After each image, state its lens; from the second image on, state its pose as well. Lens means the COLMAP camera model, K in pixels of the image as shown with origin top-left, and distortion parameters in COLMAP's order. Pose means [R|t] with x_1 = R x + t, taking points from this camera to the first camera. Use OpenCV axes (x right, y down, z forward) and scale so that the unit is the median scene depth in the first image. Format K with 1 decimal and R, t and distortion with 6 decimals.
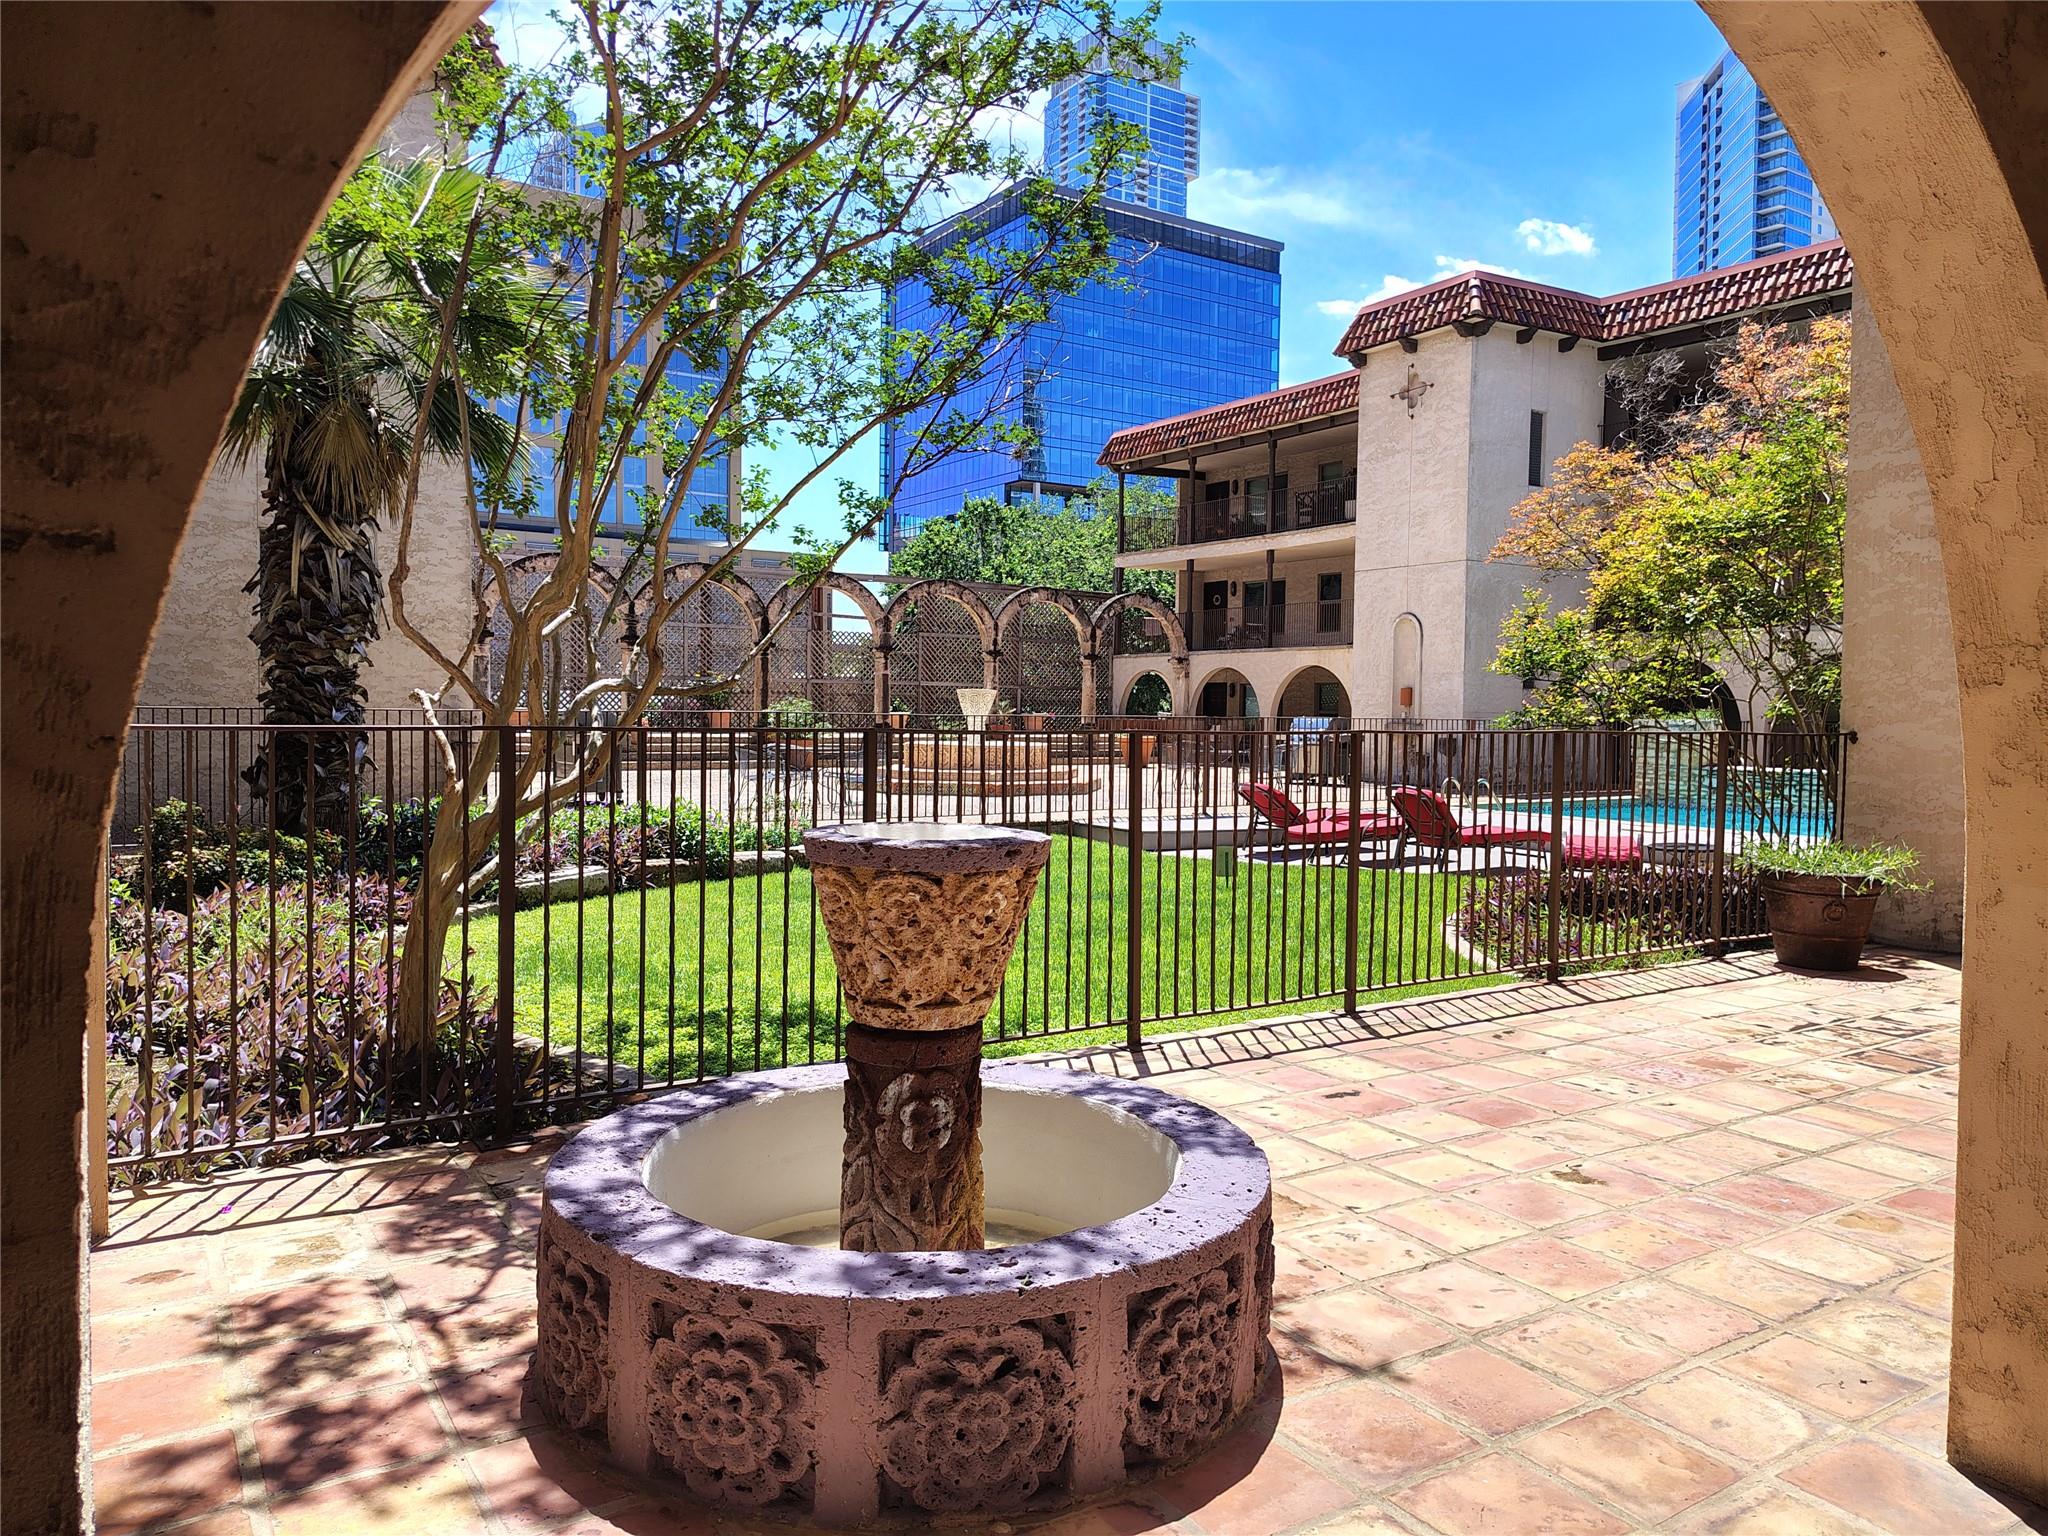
lens RADIAL K [[1424.0, 0, 1043.1], [0, 1424.0, 767.5], [0, 0, 1]] dist [0.034406, -0.014892]
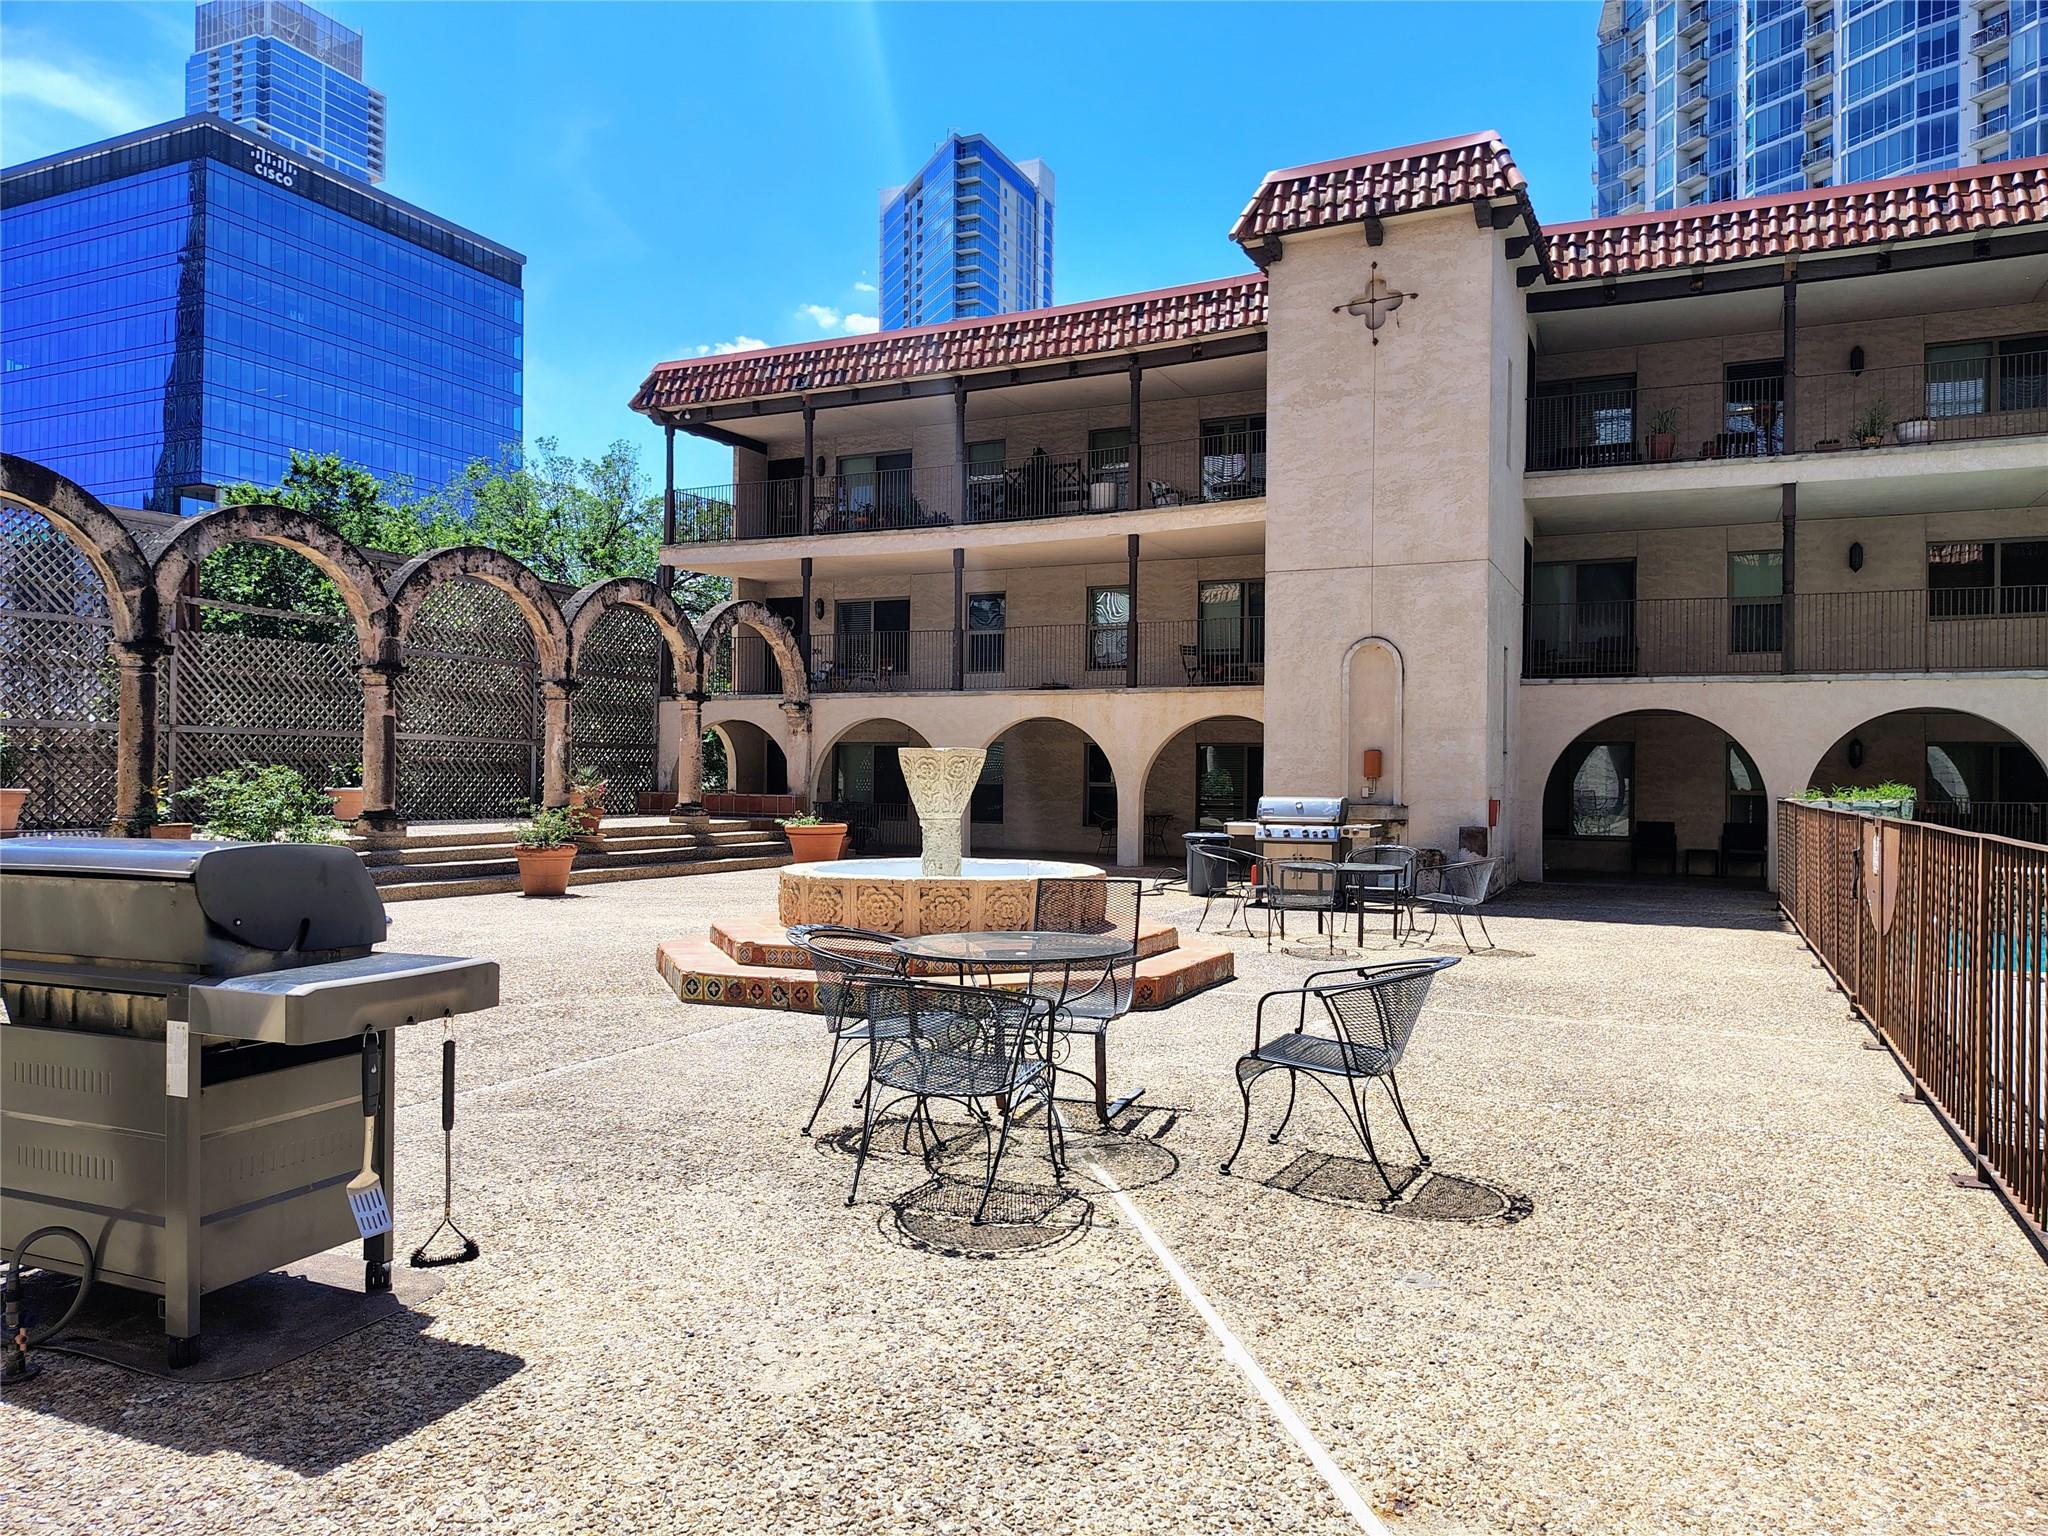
lens RADIAL K [[1424.0, 0, 995.1], [0, 1424.0, 747.0], [0, 0, 1]] dist [0.034406, -0.014892]
pose [[0.860142, 0.008651, 0.509982, -0.171636], [0.019910, 0.998525, -0.050519, -0.021535], [-0.509666, 0.053607, 0.858701, 0.400295]]
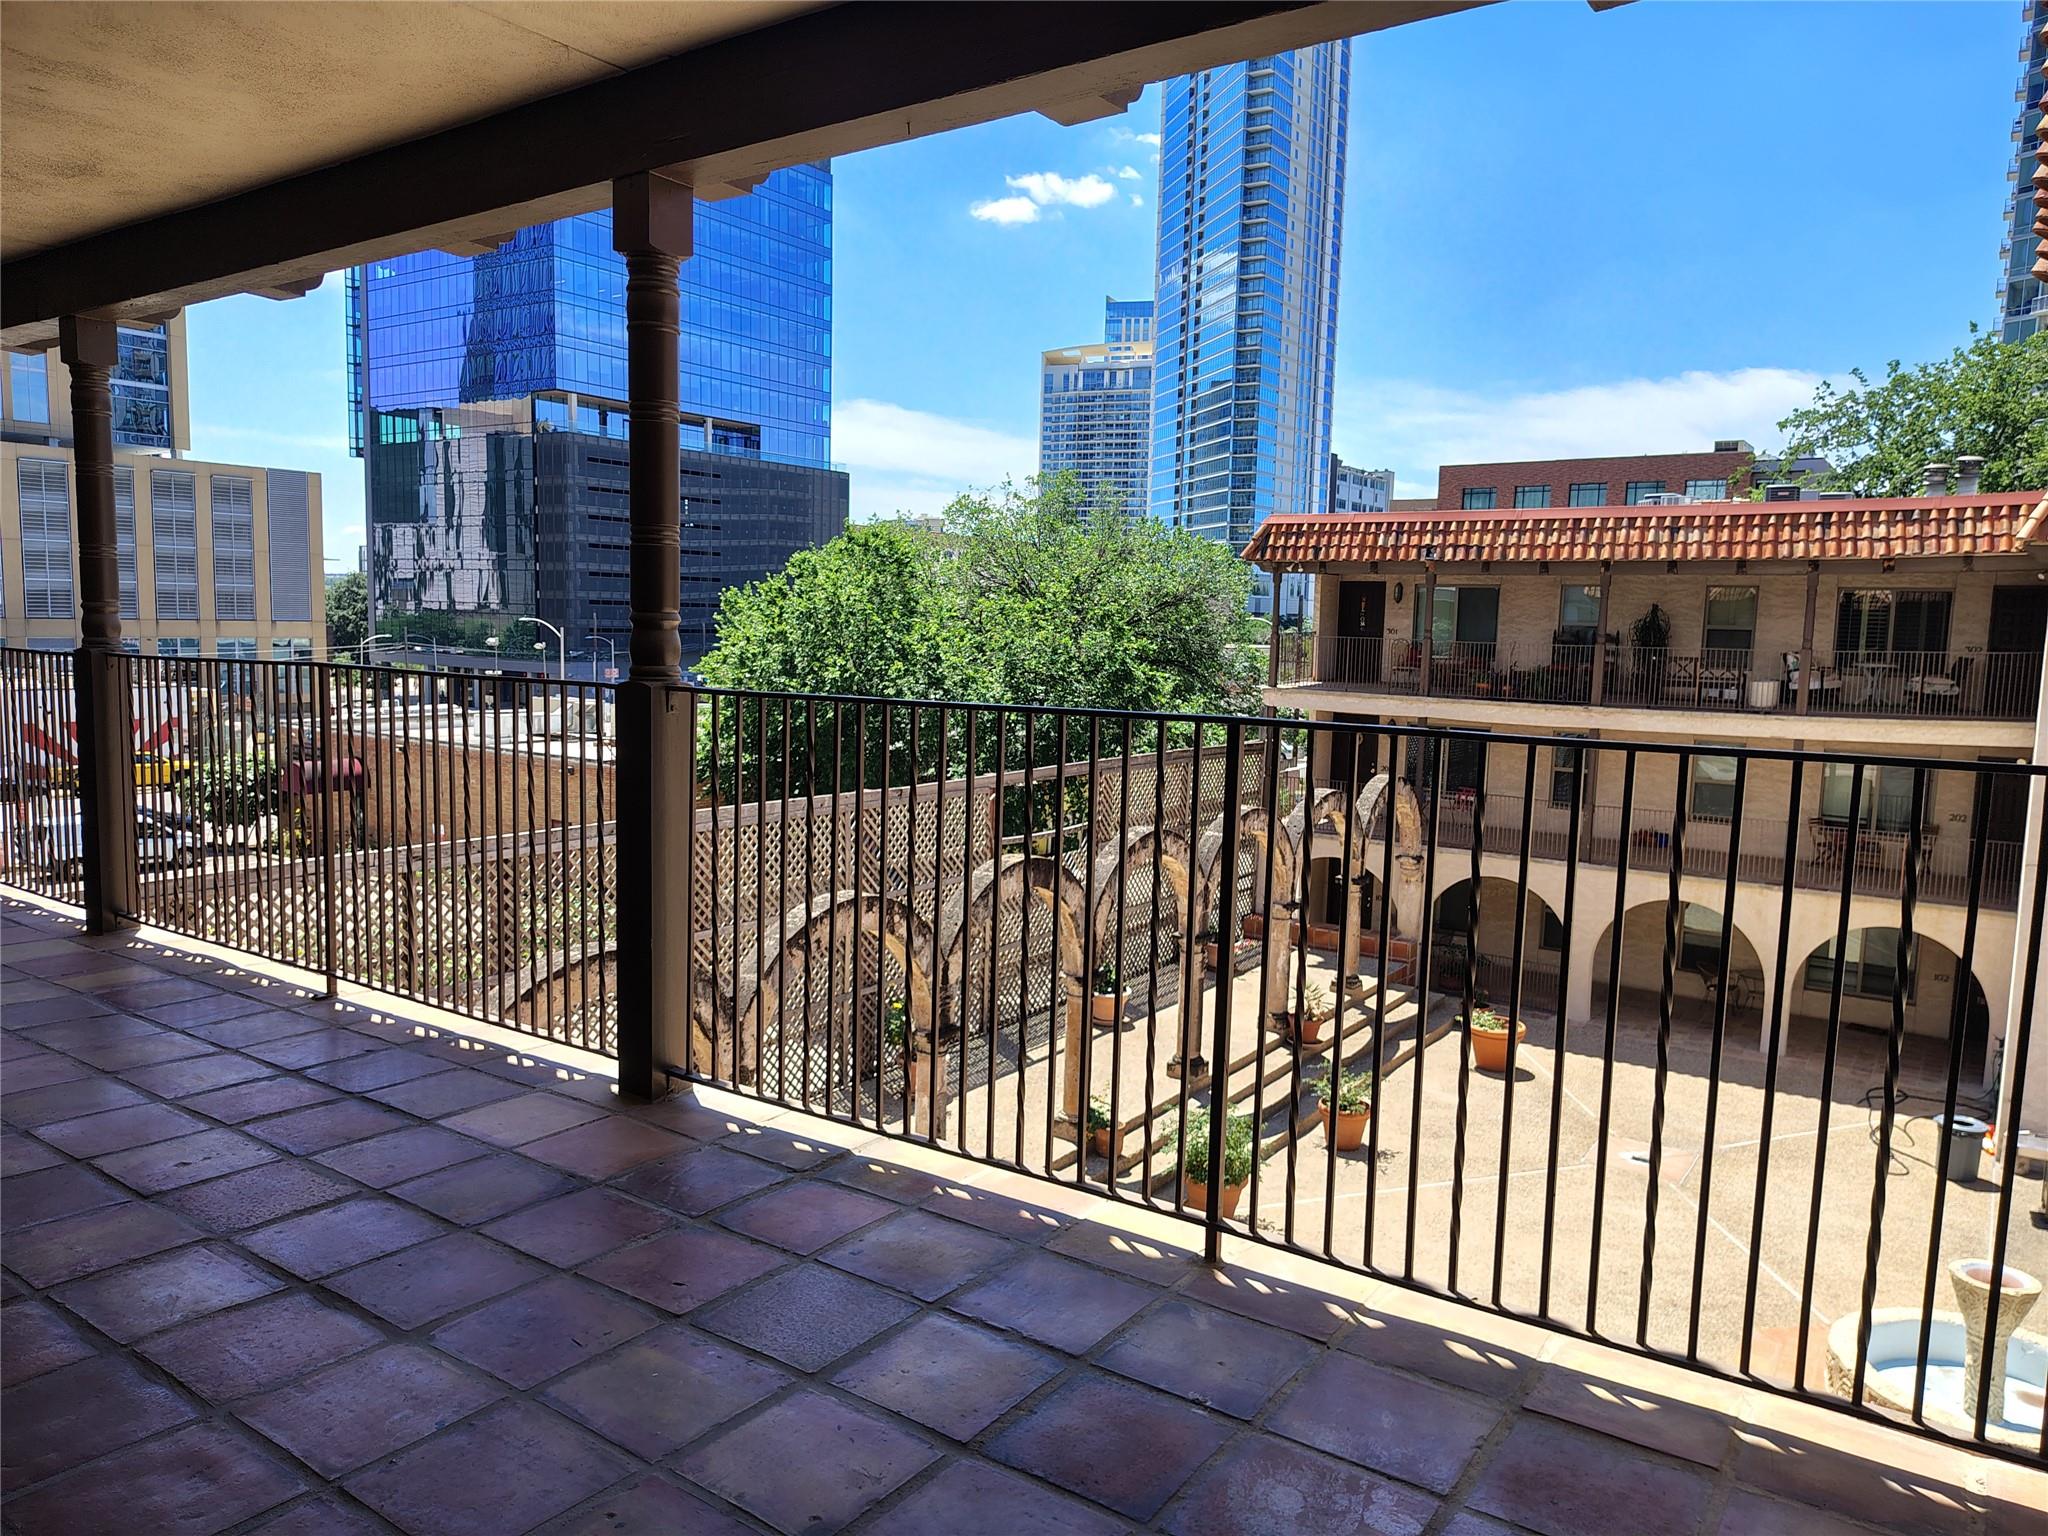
lens RADIAL K [[1424.0, 0, 1003.0], [0, 1424.0, 762.6], [0, 0, 1]] dist [0.034406, -0.014892]
pose [[0.928100, -0.028728, 0.371220, -0.378418], [0.001145, 0.997234, 0.074312, -0.186728], [-0.372328, -0.068544, 0.925567, 0.437213]]
